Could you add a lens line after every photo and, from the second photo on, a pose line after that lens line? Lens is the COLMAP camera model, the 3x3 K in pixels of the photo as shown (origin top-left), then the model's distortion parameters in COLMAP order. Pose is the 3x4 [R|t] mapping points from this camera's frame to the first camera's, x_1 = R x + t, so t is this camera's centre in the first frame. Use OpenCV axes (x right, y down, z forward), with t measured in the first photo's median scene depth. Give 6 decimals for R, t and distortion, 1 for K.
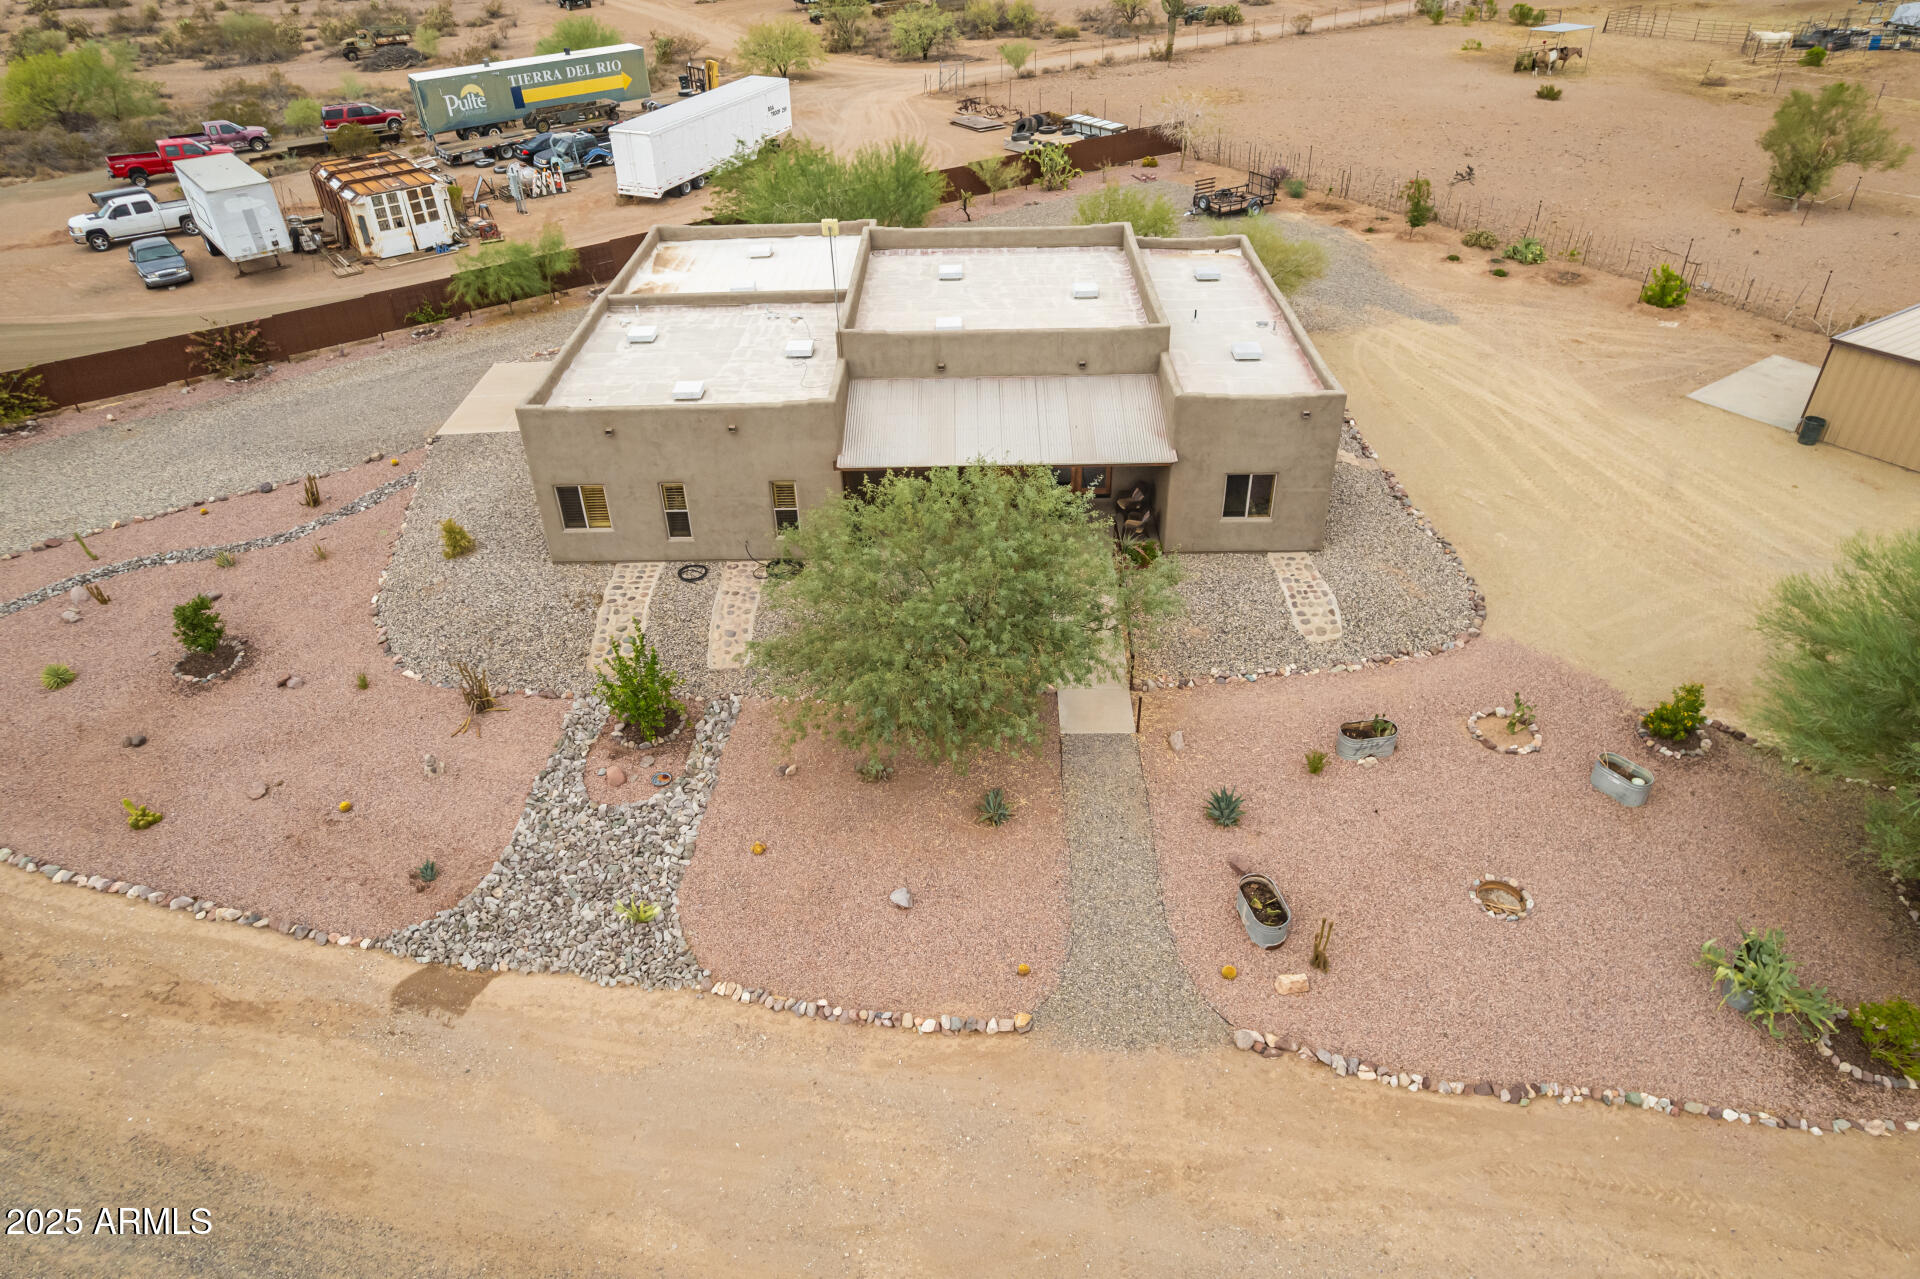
lens RADIAL K [[1231.6, 0, 962.5], [0, 1231.6, 643.1], [0, 0, 1]] dist [-0.083346, 0.076268]
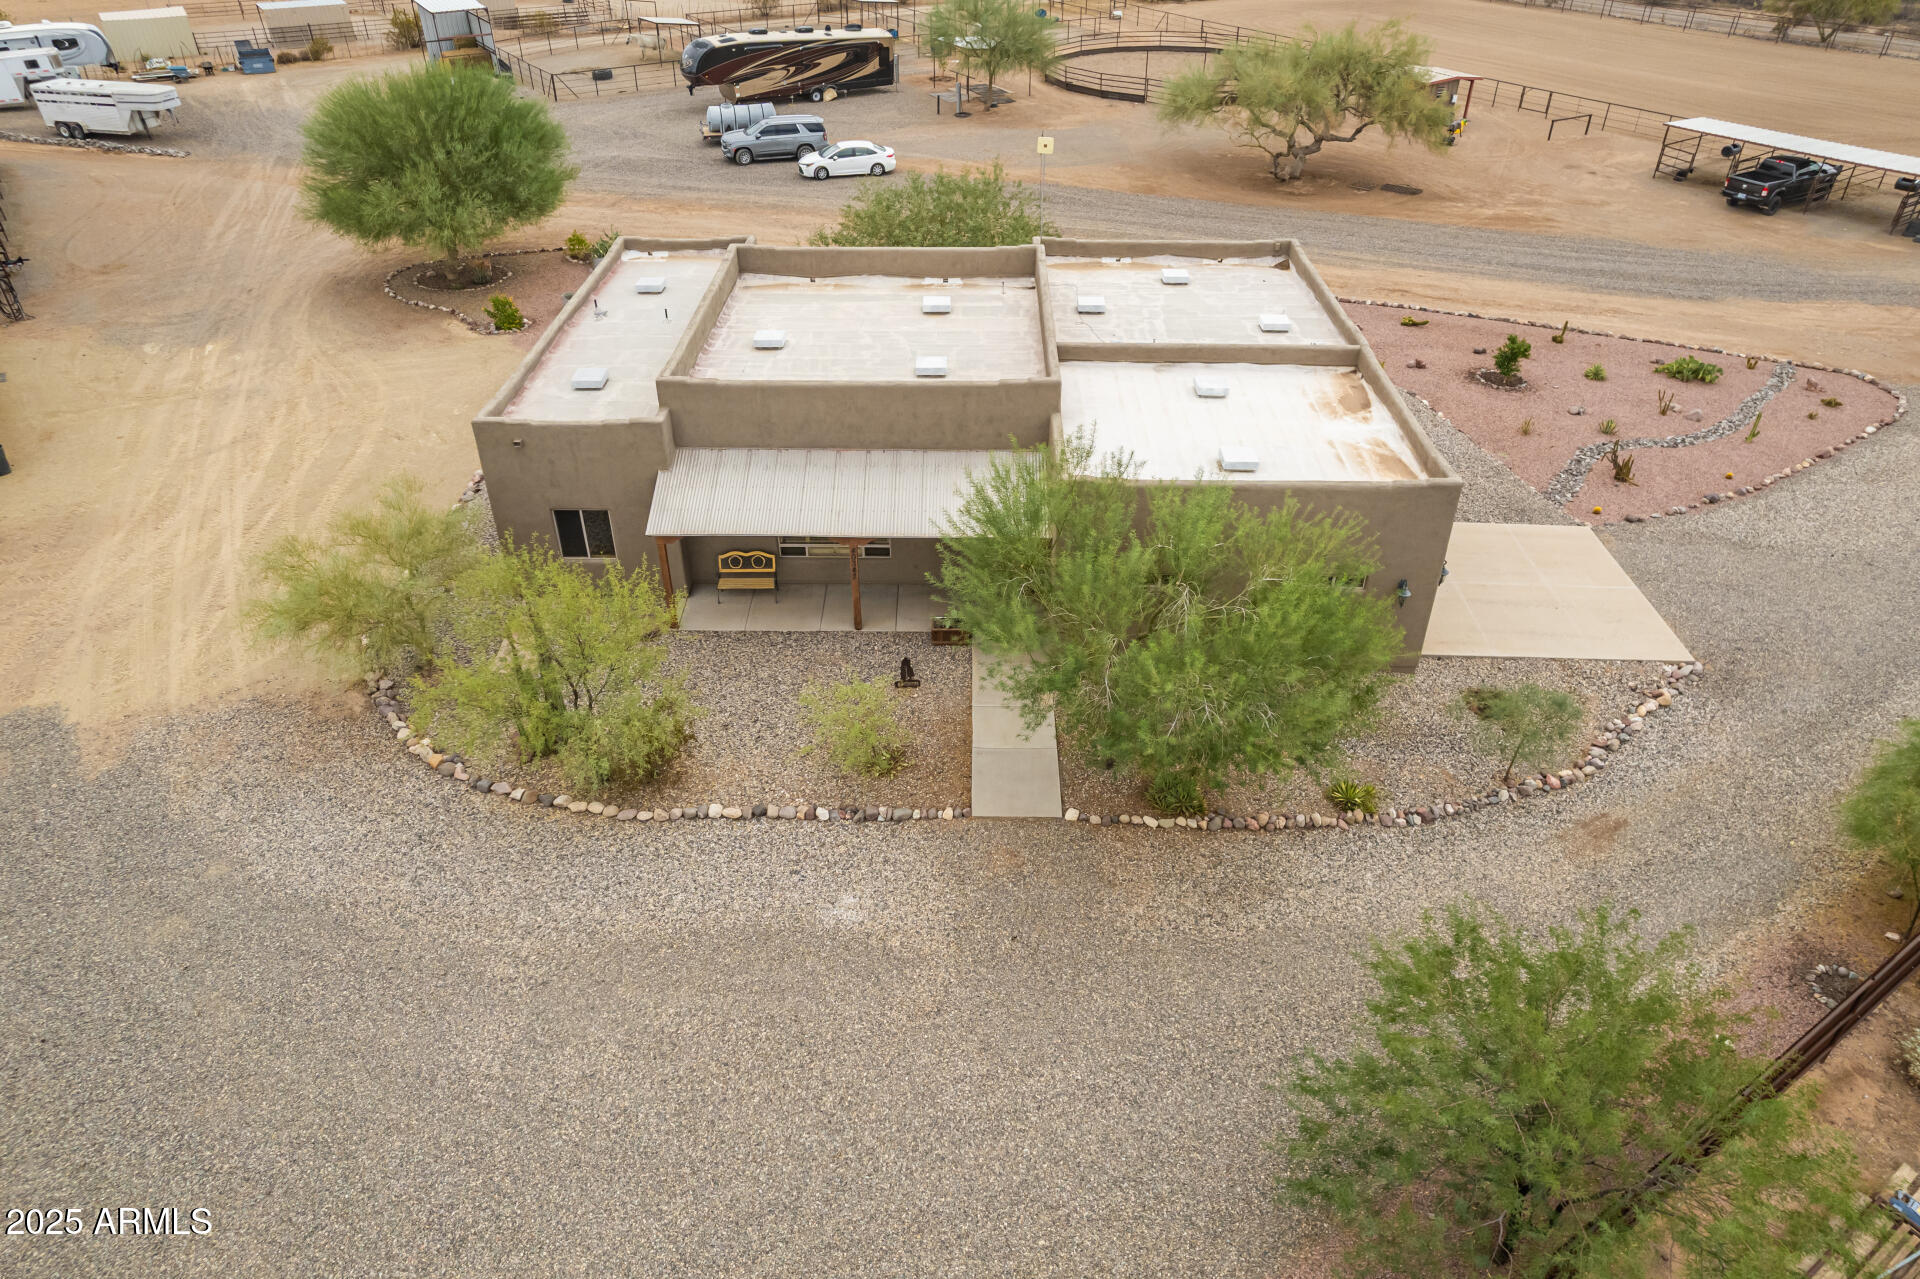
lens RADIAL K [[1269.3, 0, 968.0], [0, 1269.3, 644.6], [0, 0, 1]] dist [-0.091216, 0.085321]
pose [[-0.999949, 0.004231, 0.009211, -0.034588], [0.010111, 0.351984, 0.935951, -0.915265], [0.000718, 0.935997, -0.352008, 1.345908]]
